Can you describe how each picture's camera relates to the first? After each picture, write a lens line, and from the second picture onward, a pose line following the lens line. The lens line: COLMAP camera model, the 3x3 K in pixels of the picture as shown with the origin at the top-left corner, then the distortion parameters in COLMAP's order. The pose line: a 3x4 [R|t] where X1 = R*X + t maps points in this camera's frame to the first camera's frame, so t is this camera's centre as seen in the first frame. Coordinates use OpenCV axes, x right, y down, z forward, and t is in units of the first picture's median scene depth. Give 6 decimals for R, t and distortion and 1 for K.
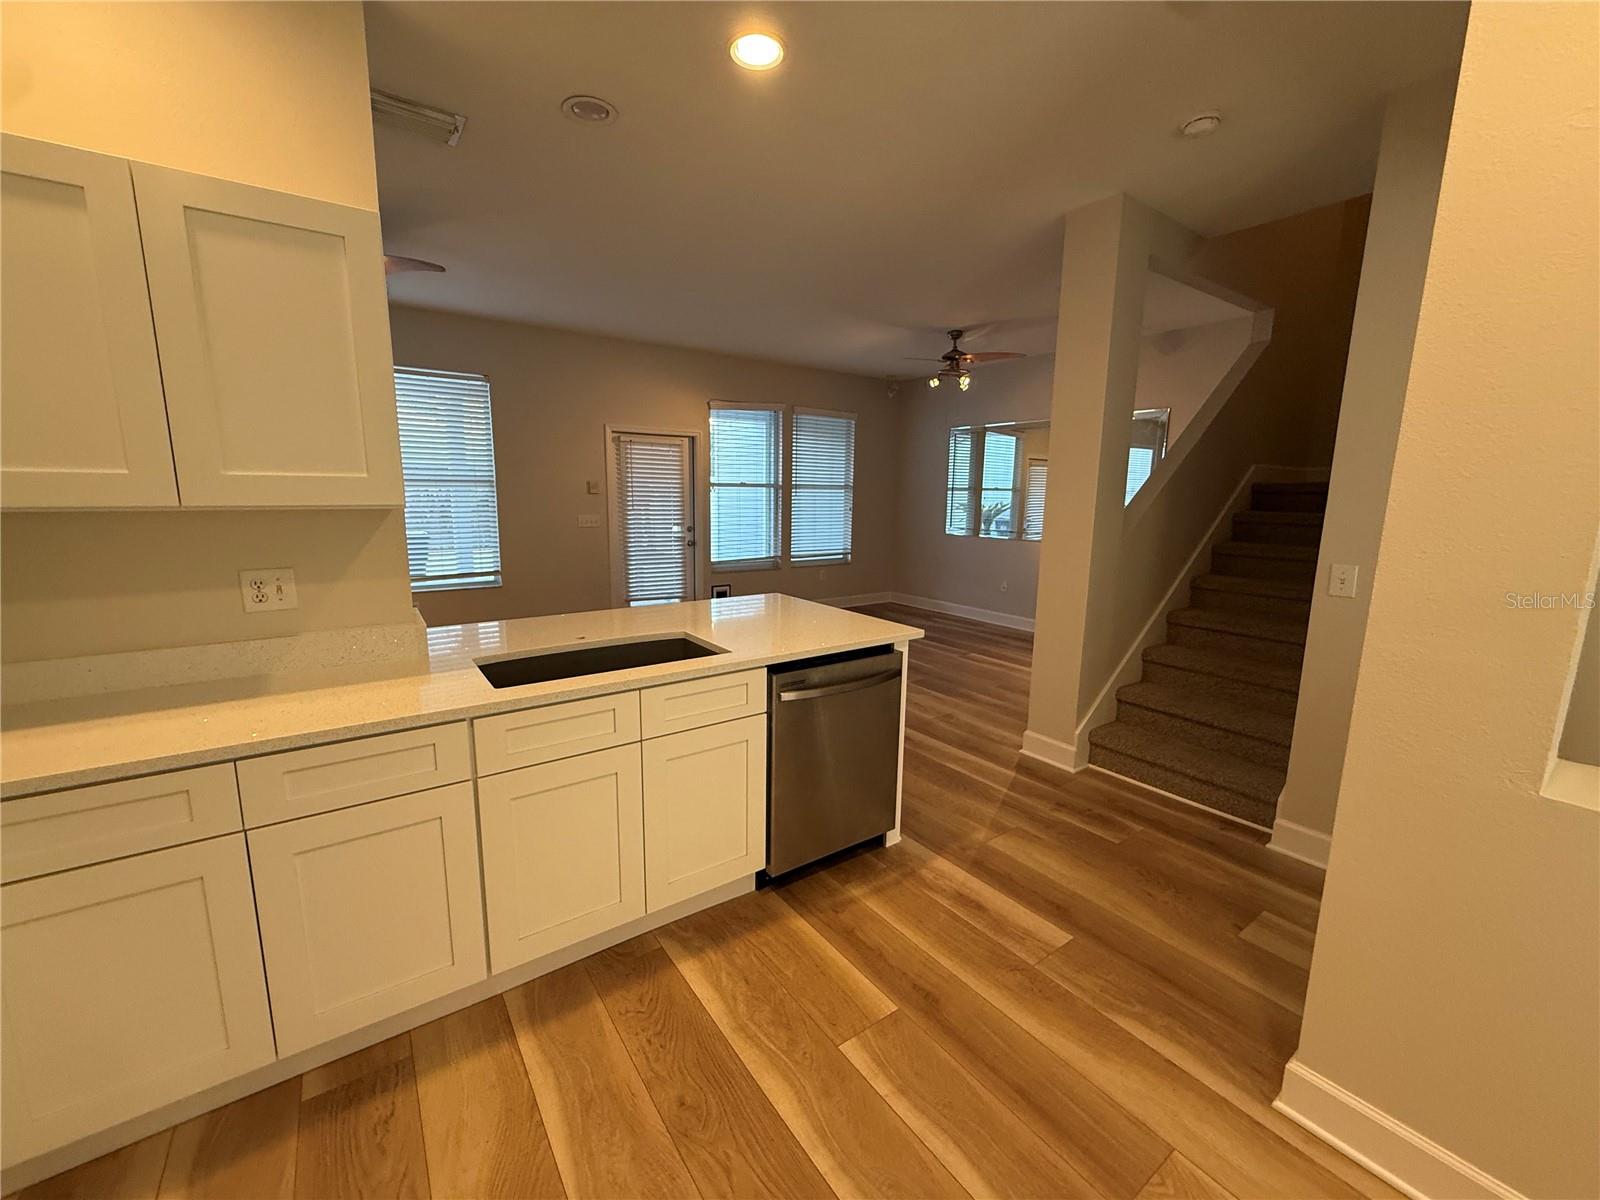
lens RADIAL K [[634.5, 0, 794.0], [0, 634.5, 592.7], [0, 0, 1]] dist [0.000602, 0.000540]
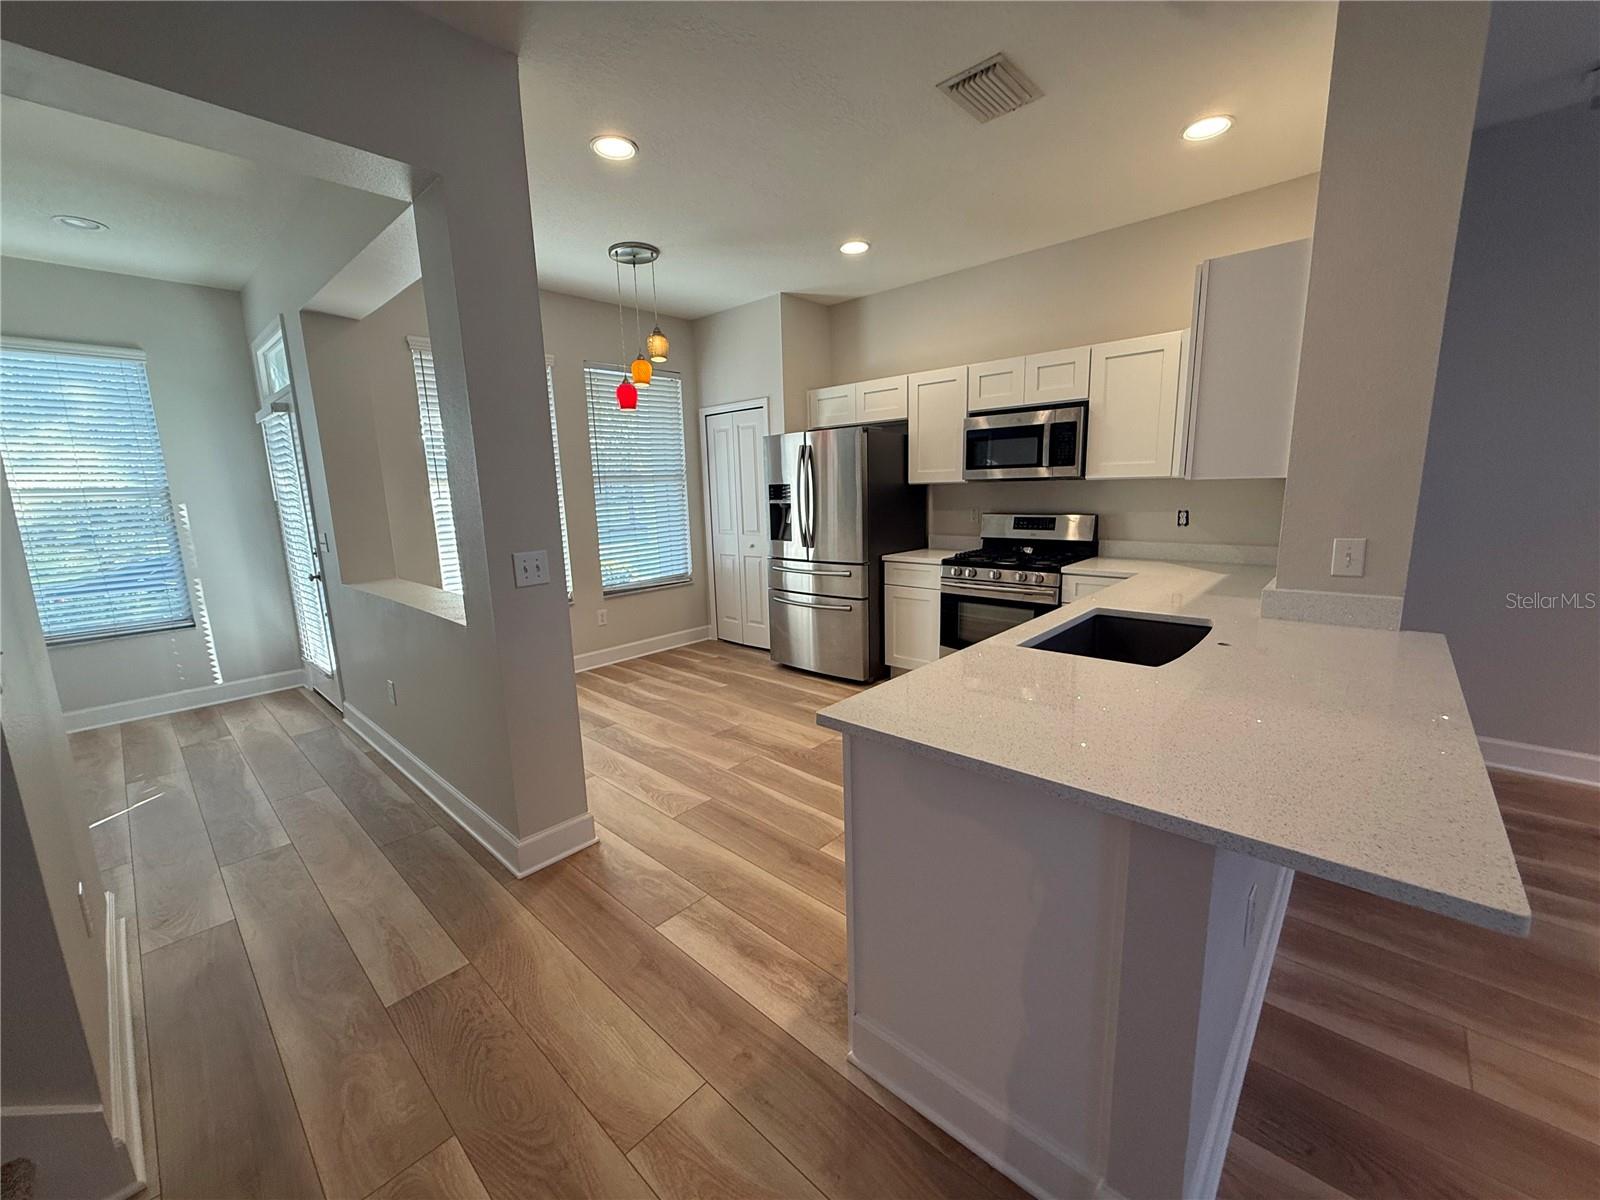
lens RADIAL K [[634.5, 0, 802.8], [0, 634.5, 599.7], [0, 0, 1]] dist [0.000602, 0.000540]
pose [[-0.974873, 0.060527, -0.214379, 0.340906], [-0.013615, 0.944388, 0.328551, -0.227829], [0.222343, 0.323214, -0.919835, 1.536812]]
